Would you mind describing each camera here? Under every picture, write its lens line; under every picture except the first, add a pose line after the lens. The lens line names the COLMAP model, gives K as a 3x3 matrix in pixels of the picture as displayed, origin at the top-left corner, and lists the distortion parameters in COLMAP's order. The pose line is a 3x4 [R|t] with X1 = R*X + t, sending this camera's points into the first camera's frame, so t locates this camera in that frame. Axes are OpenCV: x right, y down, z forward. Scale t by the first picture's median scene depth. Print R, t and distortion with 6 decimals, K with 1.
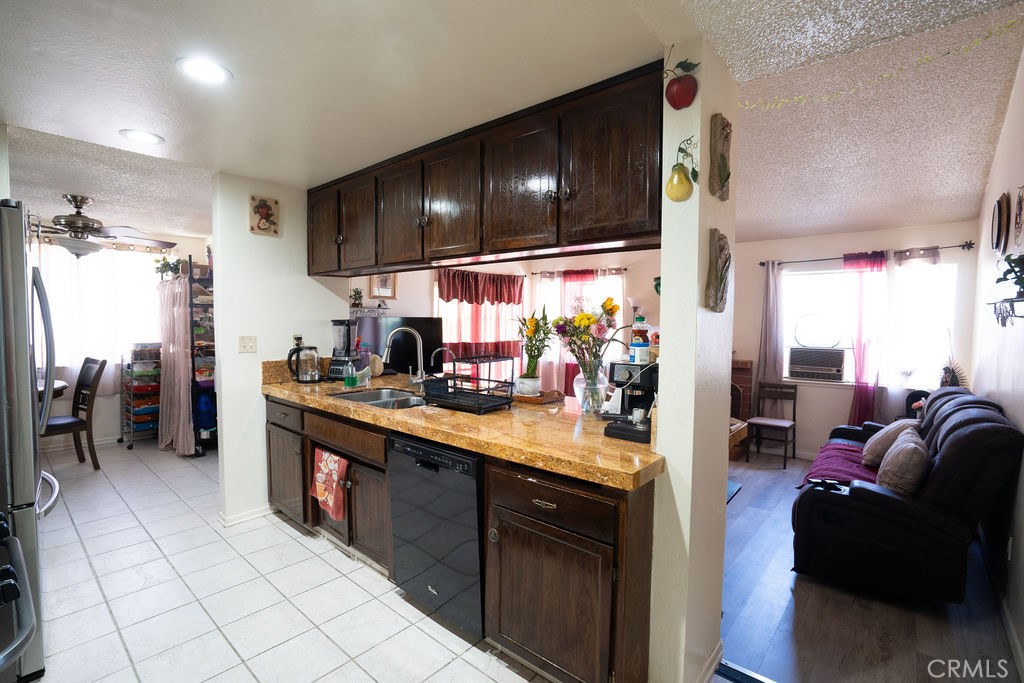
lens RADIAL K [[473.7, 0, 515.2], [0, 473.7, 341.8], [0, 0, 1]] dist [-0.064795, 0.026246]
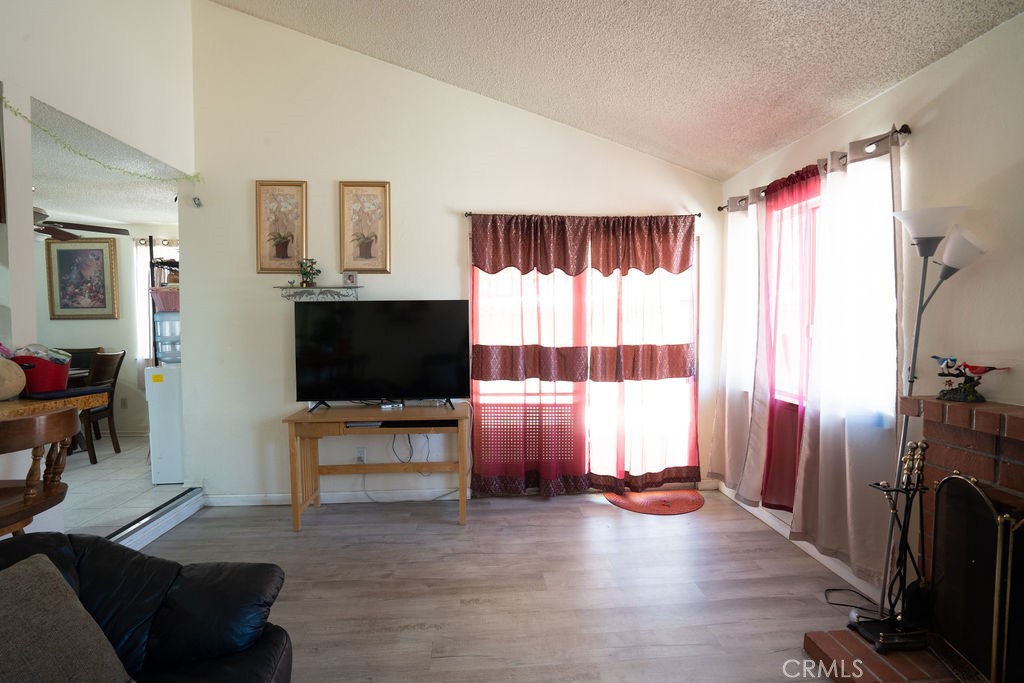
lens RADIAL K [[478.4, 0, 514.9], [0, 478.4, 342.2], [0, 0, 1]] dist [-0.064477, 0.028200]
pose [[0.705893, 0.016002, -0.708138, 0.335380], [-0.020783, 0.999782, 0.001876, -0.003858], [0.708013, 0.013392, 0.706072, 0.727327]]
